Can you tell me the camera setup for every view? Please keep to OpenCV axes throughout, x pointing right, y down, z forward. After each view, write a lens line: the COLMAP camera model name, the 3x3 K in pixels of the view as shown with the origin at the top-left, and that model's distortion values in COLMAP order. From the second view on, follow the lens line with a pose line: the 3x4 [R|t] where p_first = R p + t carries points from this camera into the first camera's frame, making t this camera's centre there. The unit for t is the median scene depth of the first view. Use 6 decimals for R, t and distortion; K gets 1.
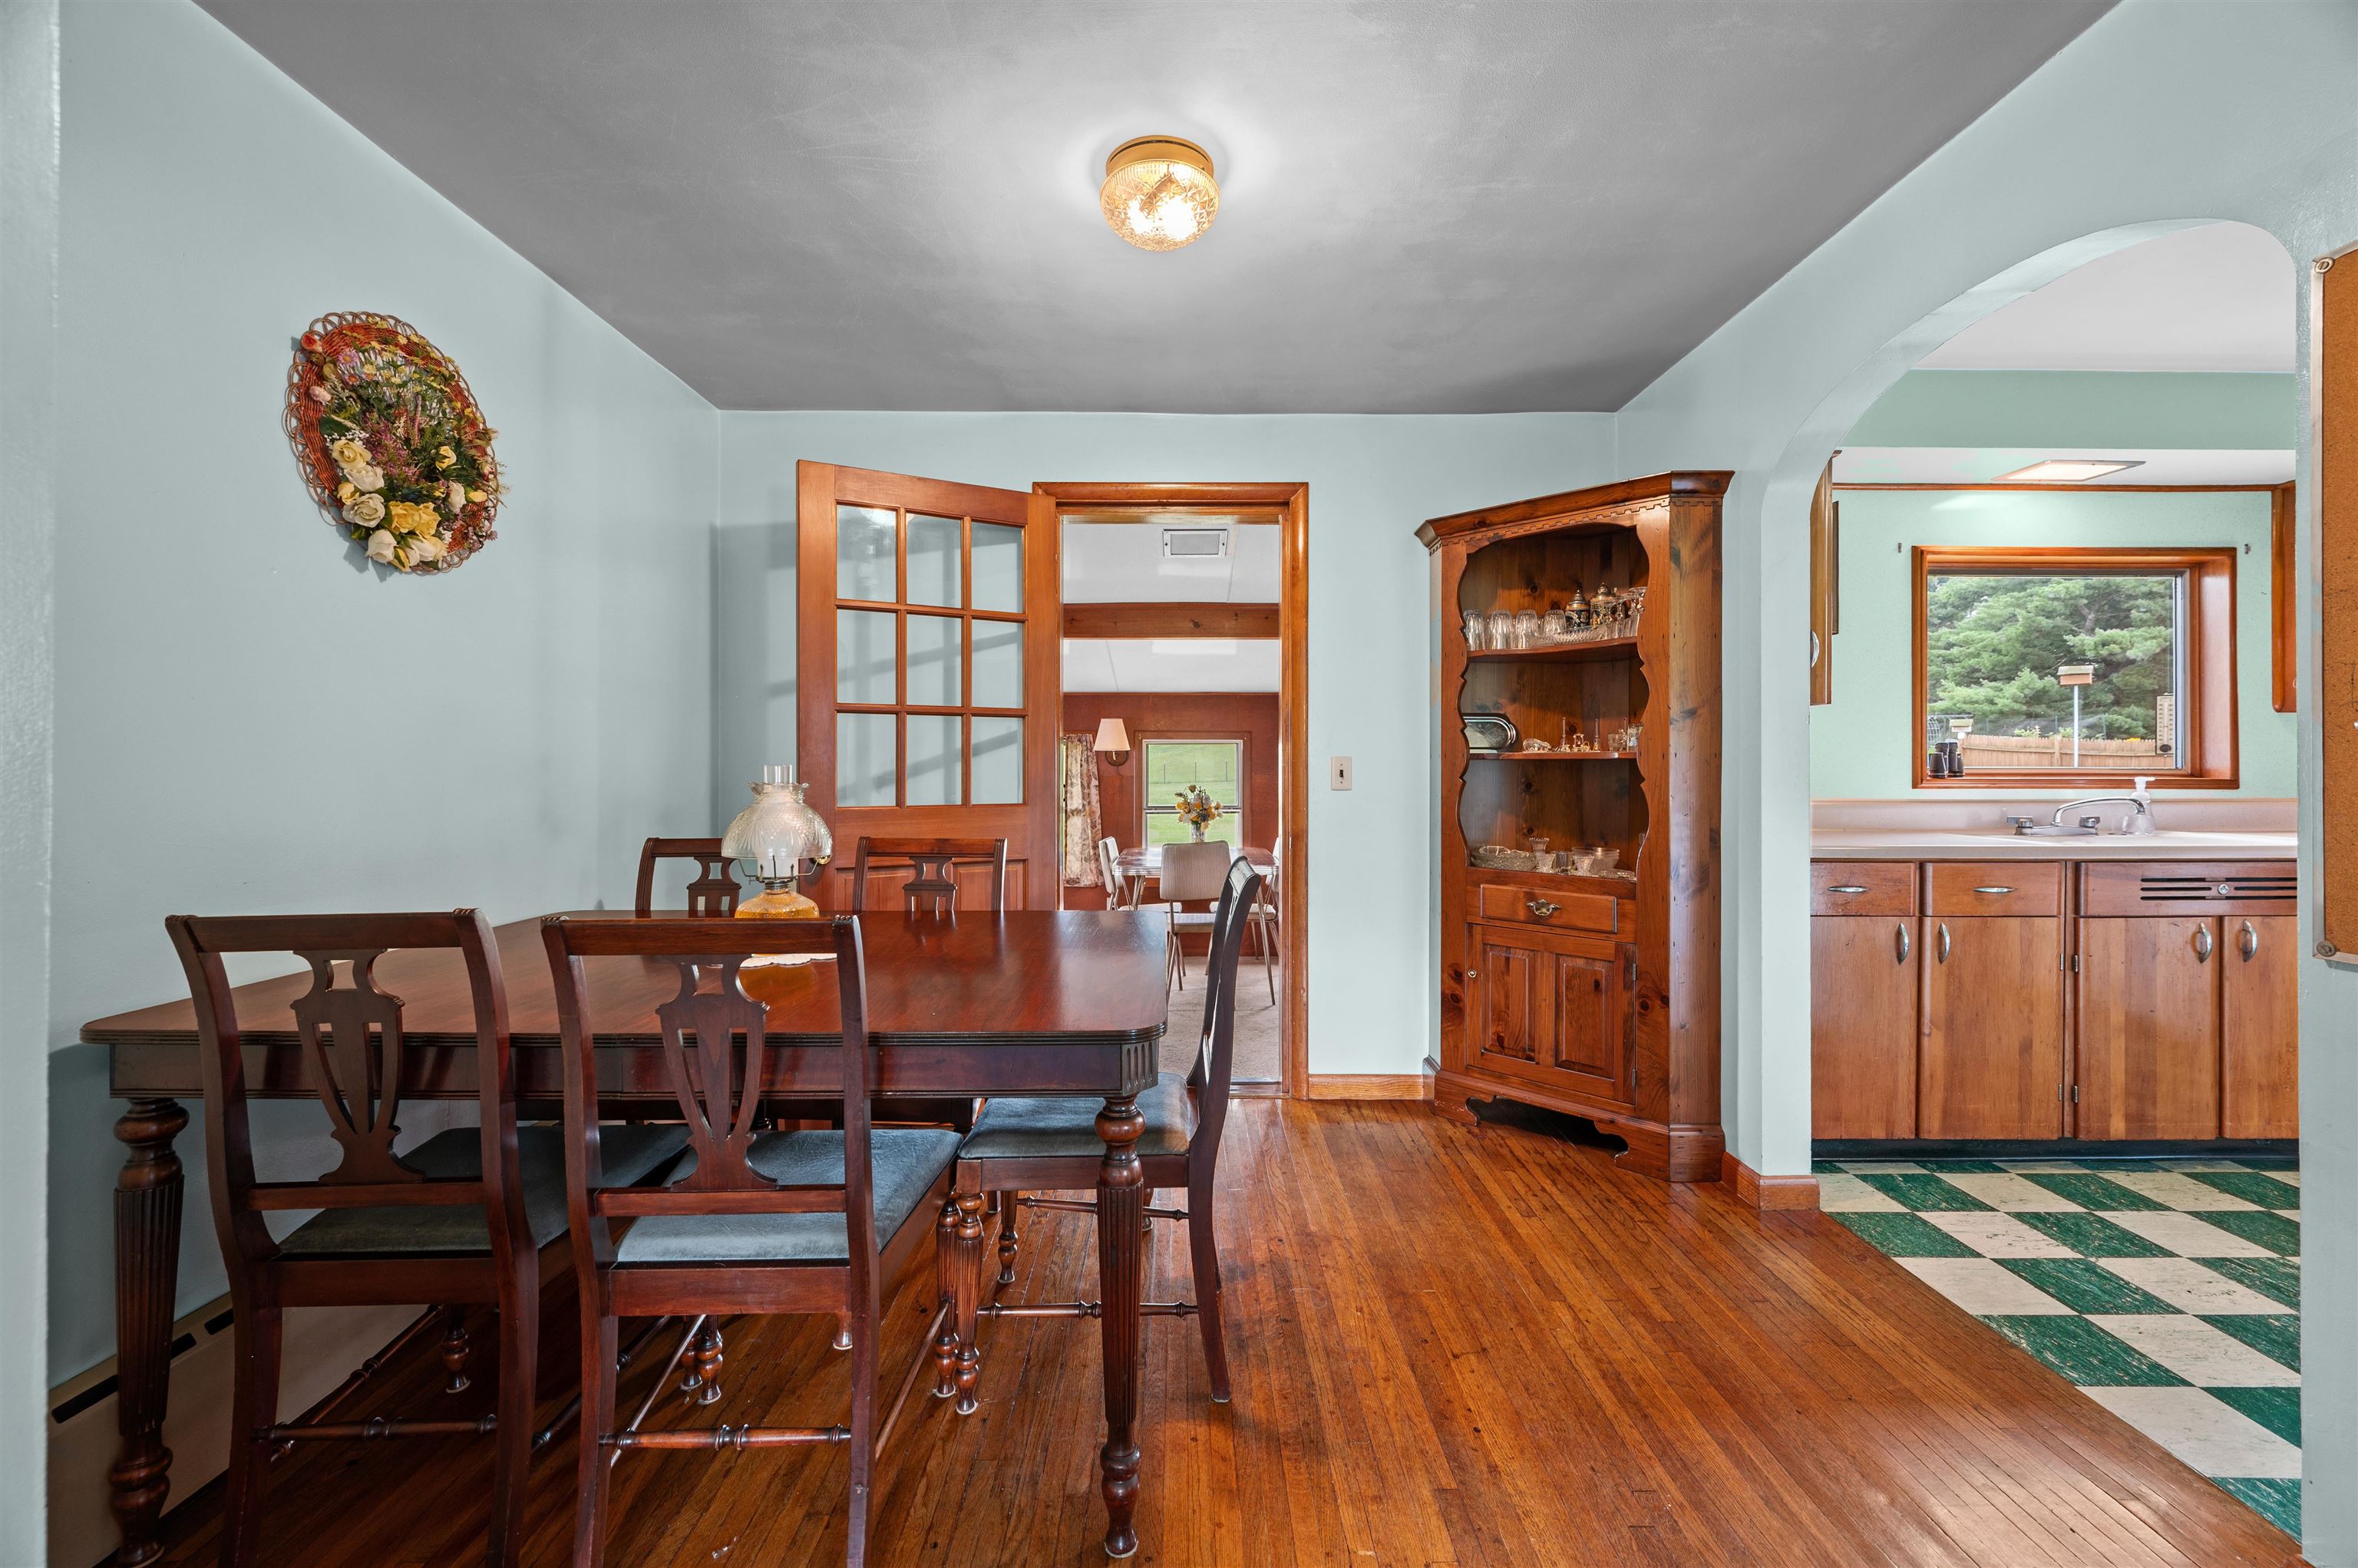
lens RADIAL K [[952.5, 0, 1182.1], [0, 952.5, 774.8], [0, 0, 1]] dist [-0.002510, -0.000453]
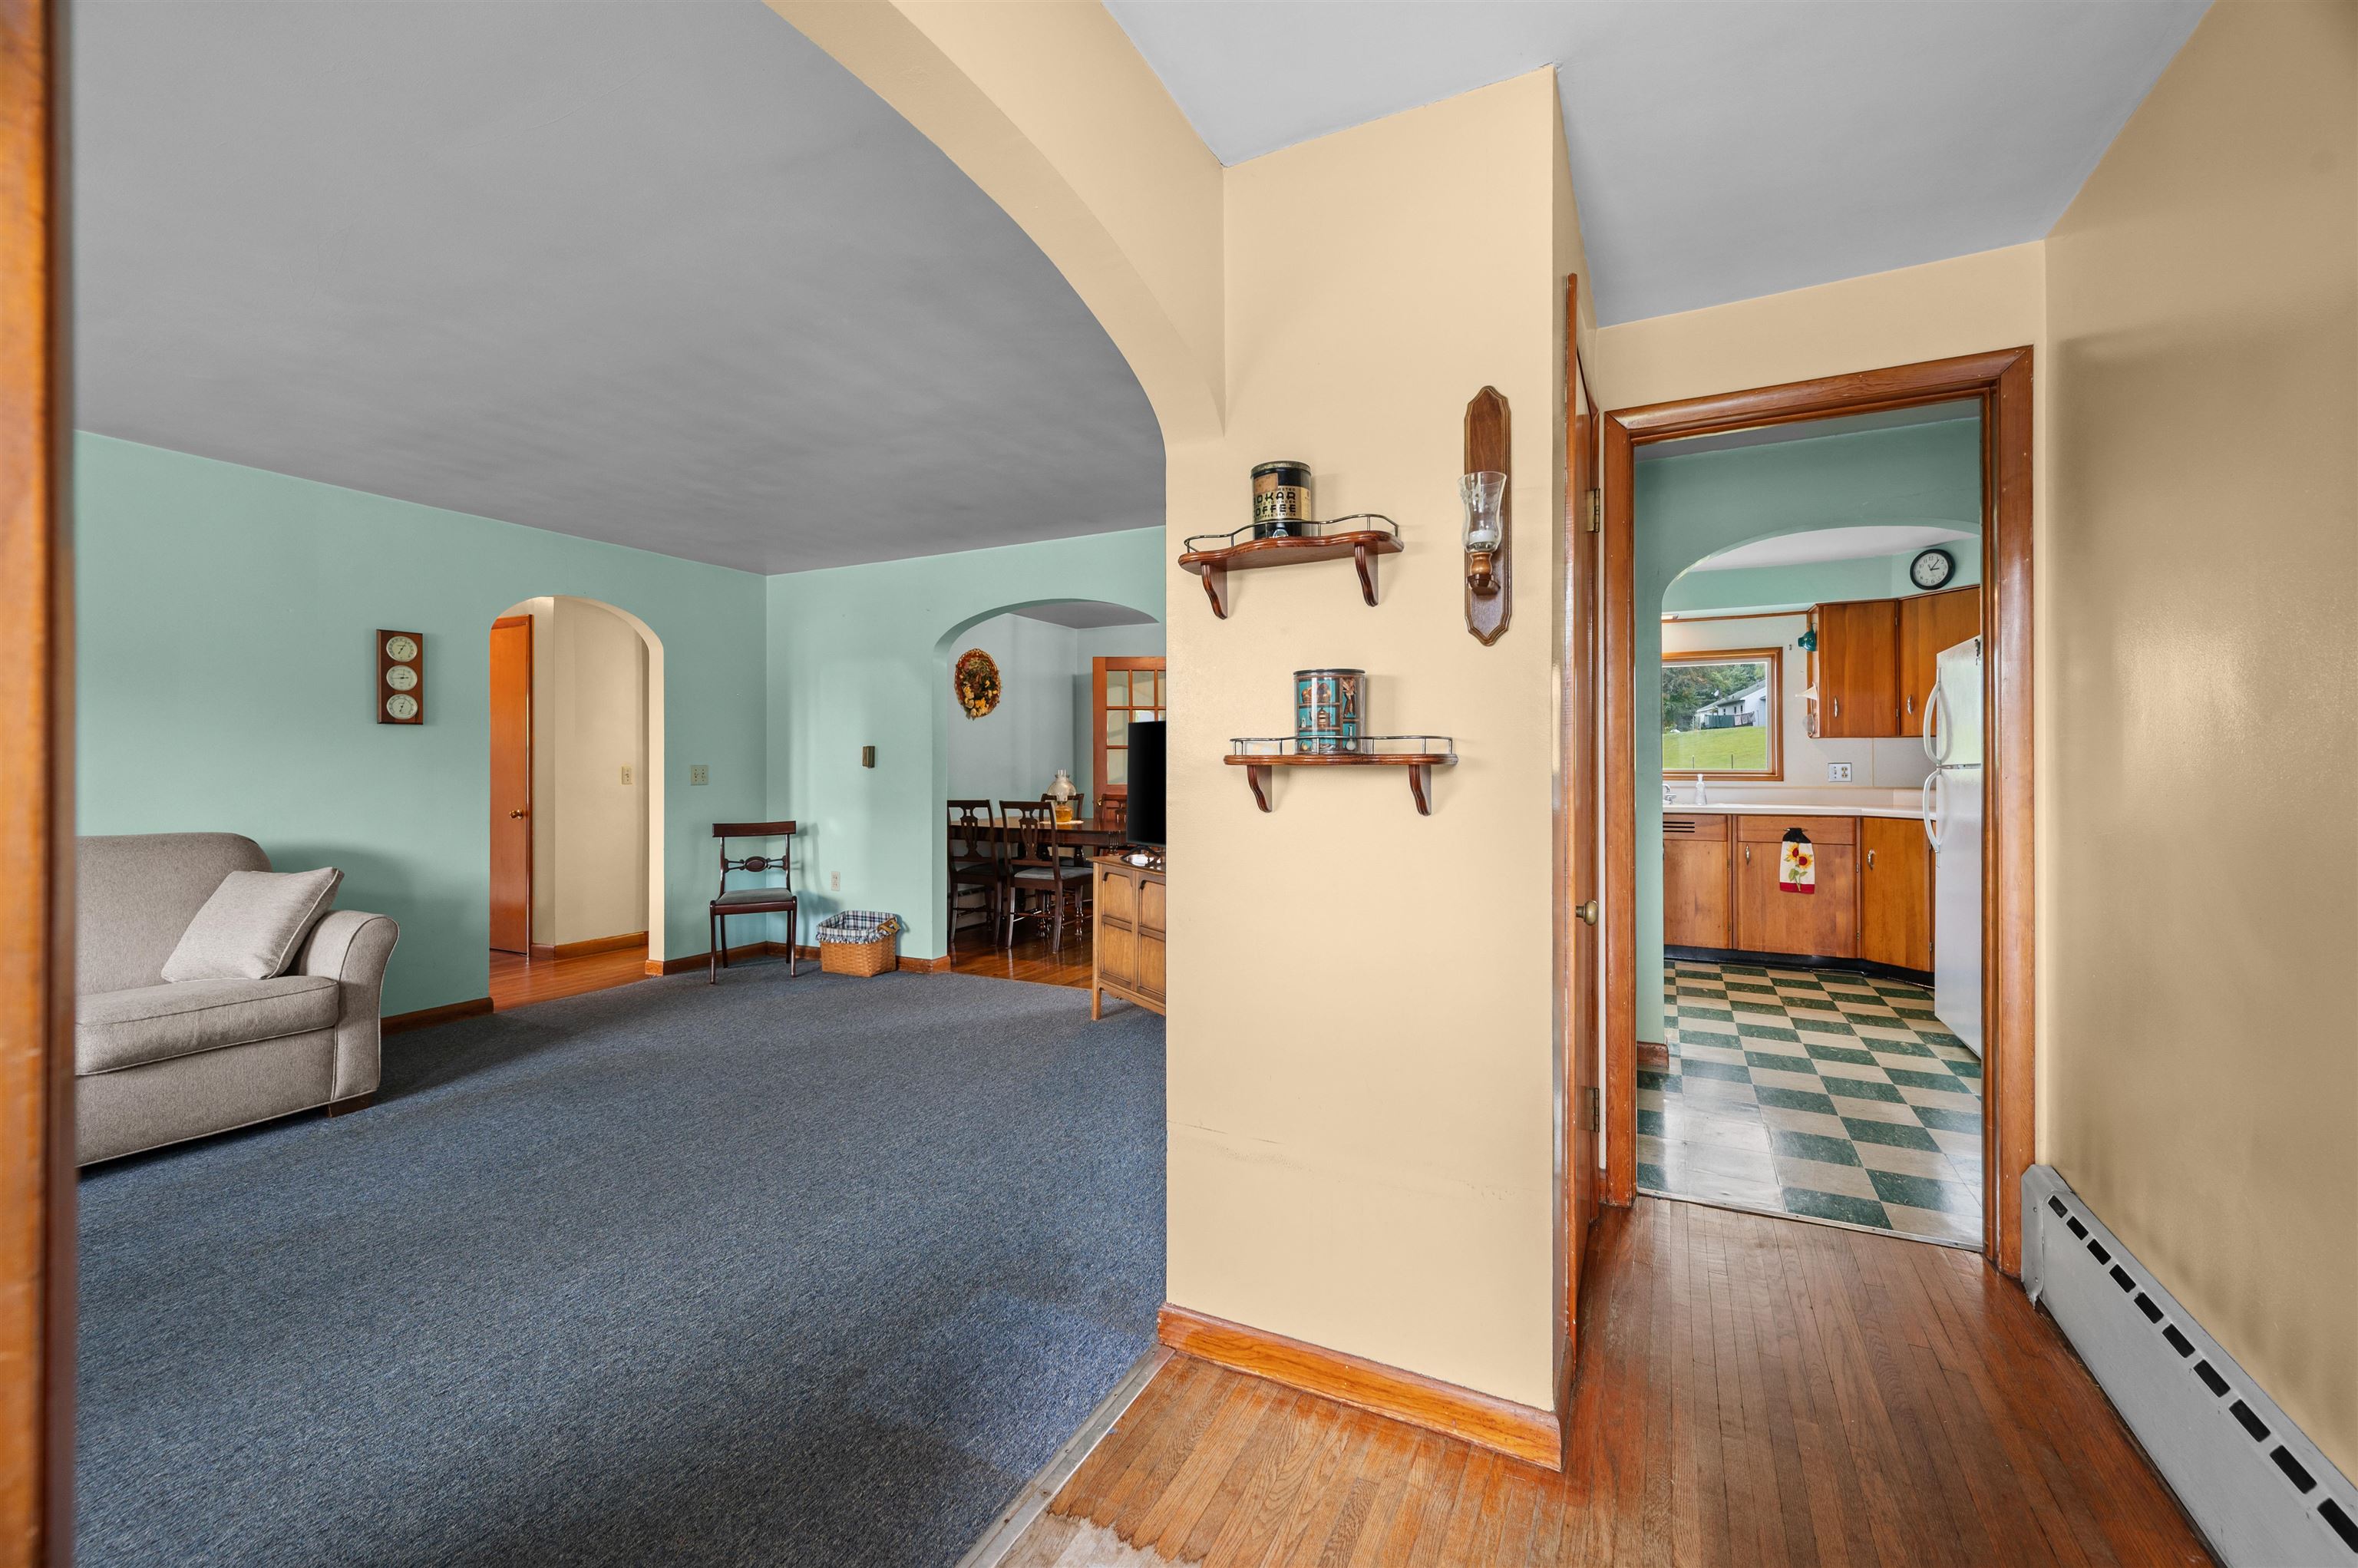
lens RADIAL K [[947.3, 0, 1187.4], [0, 947.3, 759.5], [0, 0, 1]] dist [-0.000862, -0.000163]
pose [[0.893364, -0.005272, -0.449303, 1.224042], [0.000374, 0.999940, -0.010990, -0.008153], [0.449334, 0.009650, 0.893312, -1.505751]]
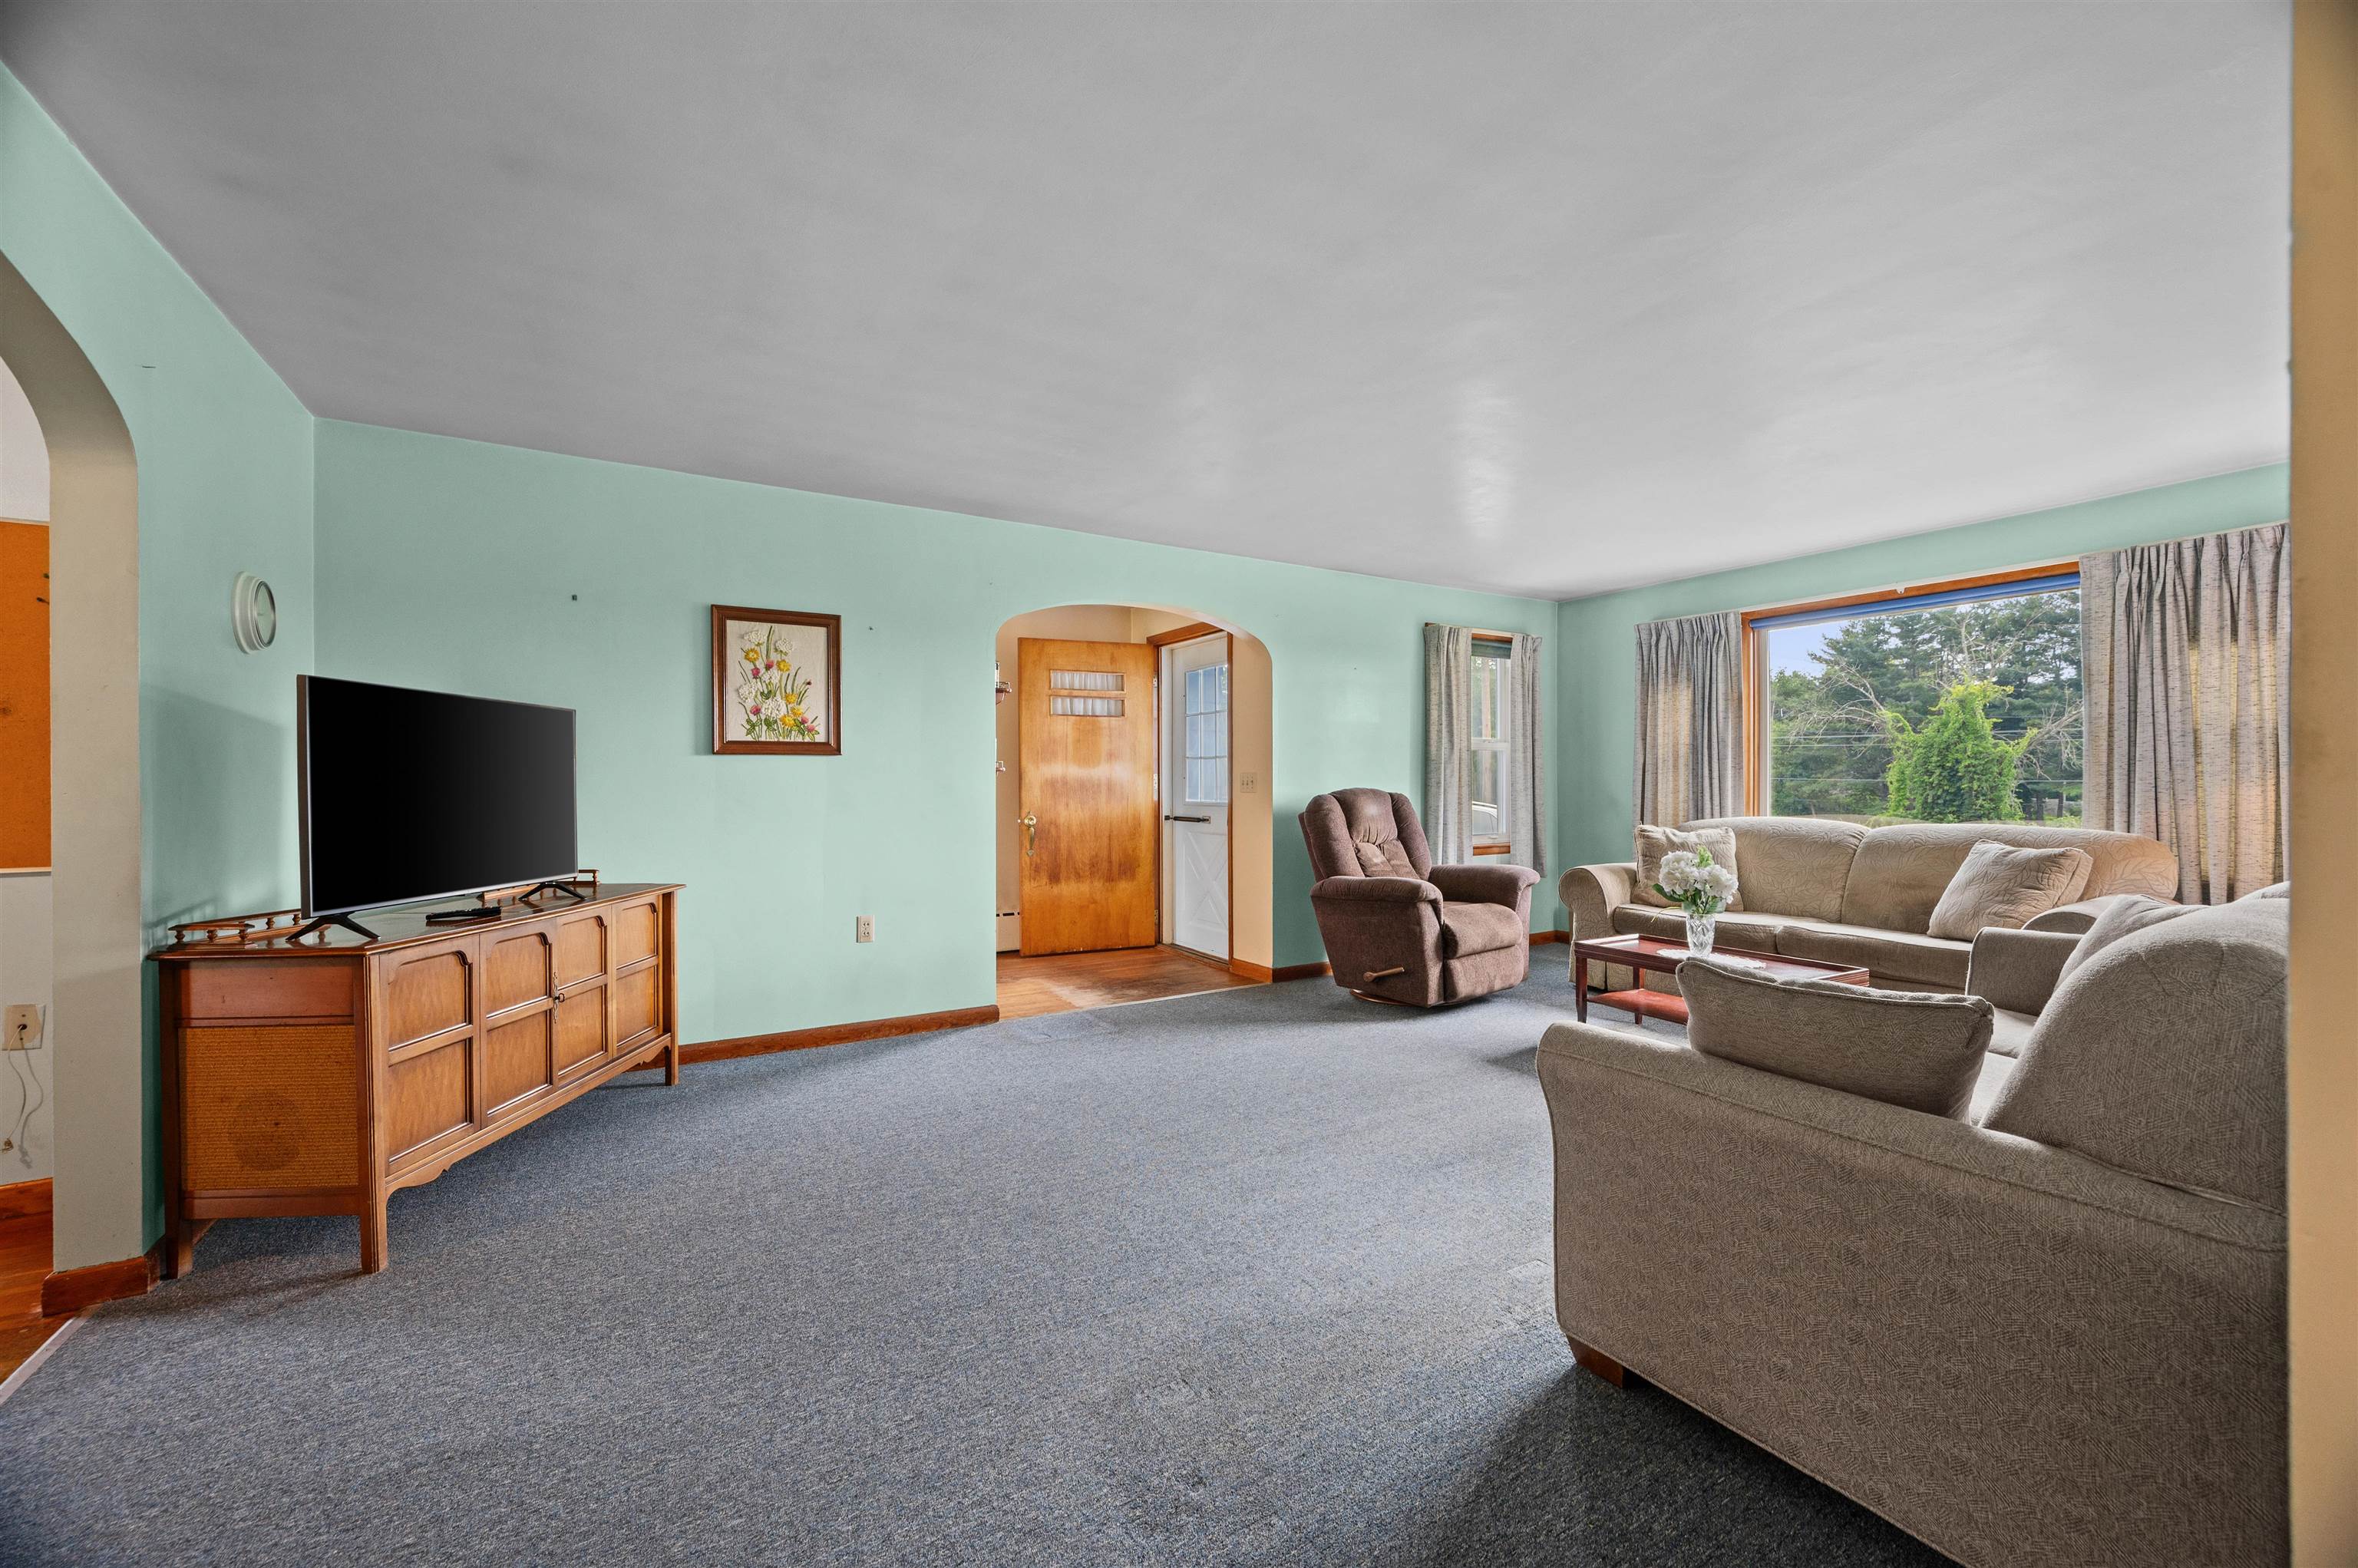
lens RADIAL K [[925.3, 0, 1181.2], [0, 925.3, 785.9], [0, 0, 1]] dist [-0.002137, -0.000273]
pose [[-0.512650, -0.003597, 0.858590, -0.873344], [0.005207, 0.999960, 0.007298, 0.005190], [-0.858582, 0.008212, -0.512610, -0.190401]]
